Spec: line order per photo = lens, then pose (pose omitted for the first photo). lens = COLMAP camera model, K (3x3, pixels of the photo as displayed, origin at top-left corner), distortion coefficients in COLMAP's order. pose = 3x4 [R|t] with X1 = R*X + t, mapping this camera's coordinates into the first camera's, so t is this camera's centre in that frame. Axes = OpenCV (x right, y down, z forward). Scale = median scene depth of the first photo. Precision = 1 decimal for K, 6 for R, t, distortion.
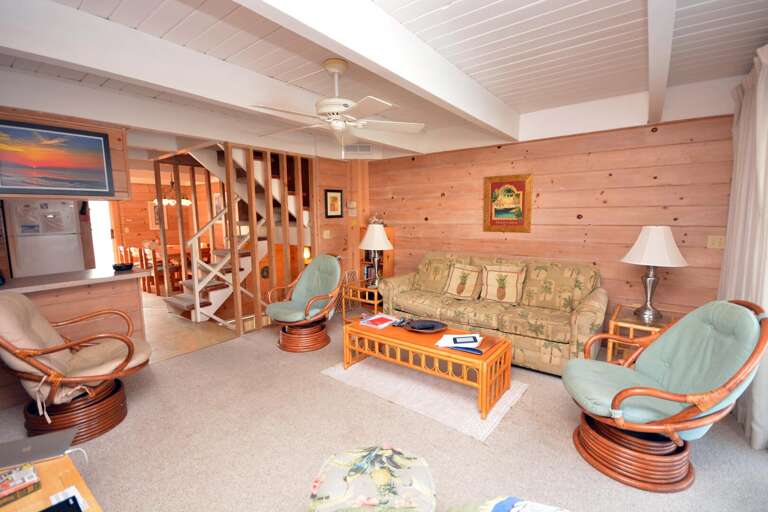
lens RADIAL K [[341.4, 0, 388.3], [0, 341.4, 253.1], [0, 0, 1]] dist [0.000105, -0.000029]
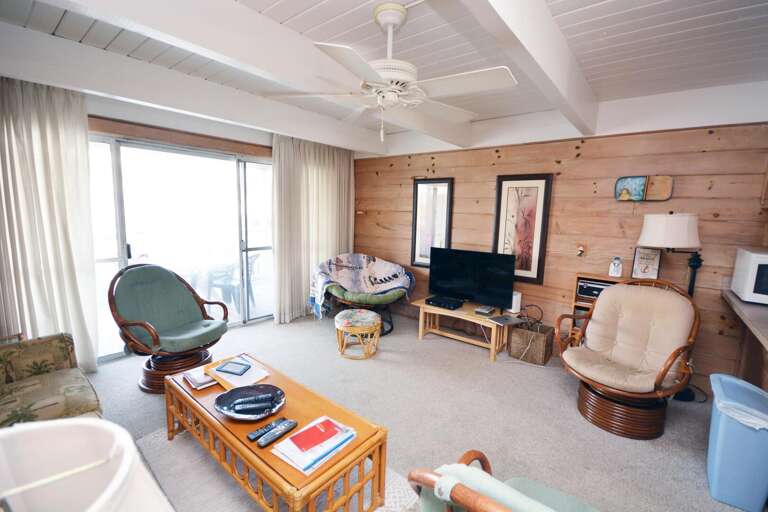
lens RADIAL K [[339.9, 0, 380.9], [0, 339.9, 253.9], [0, 0, 1]] dist [0.008929, -0.011932]
pose [[-0.998590, -0.024362, 0.047161, -0.111160], [-0.012174, 0.969891, 0.243234, -0.147515], [-0.051667, 0.242317, -0.968820, 1.145546]]
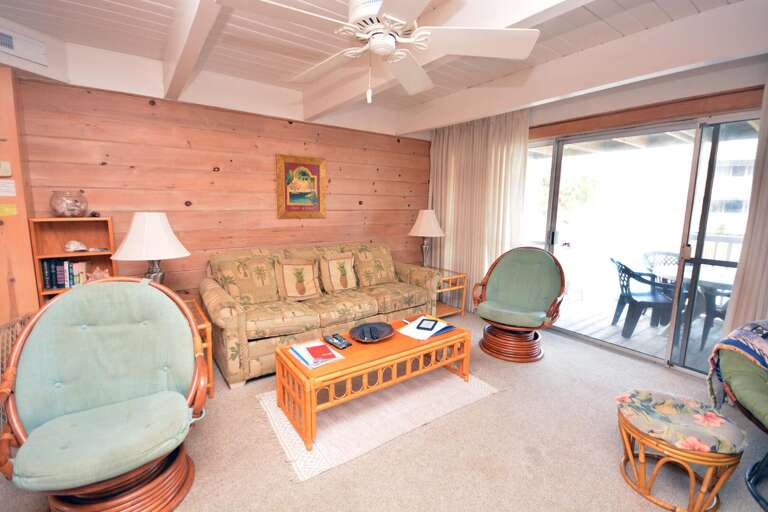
lens RADIAL K [[340.6, 0, 381.7], [0, 340.6, 253.9], [0, 0, 1]] dist [-0.001182, -0.000290]
pose [[0.304335, -0.127730, 0.943963, -0.489716], [0.092614, 0.990242, 0.104133, -0.045135], [-0.948052, 0.055733, 0.313195, 0.534516]]
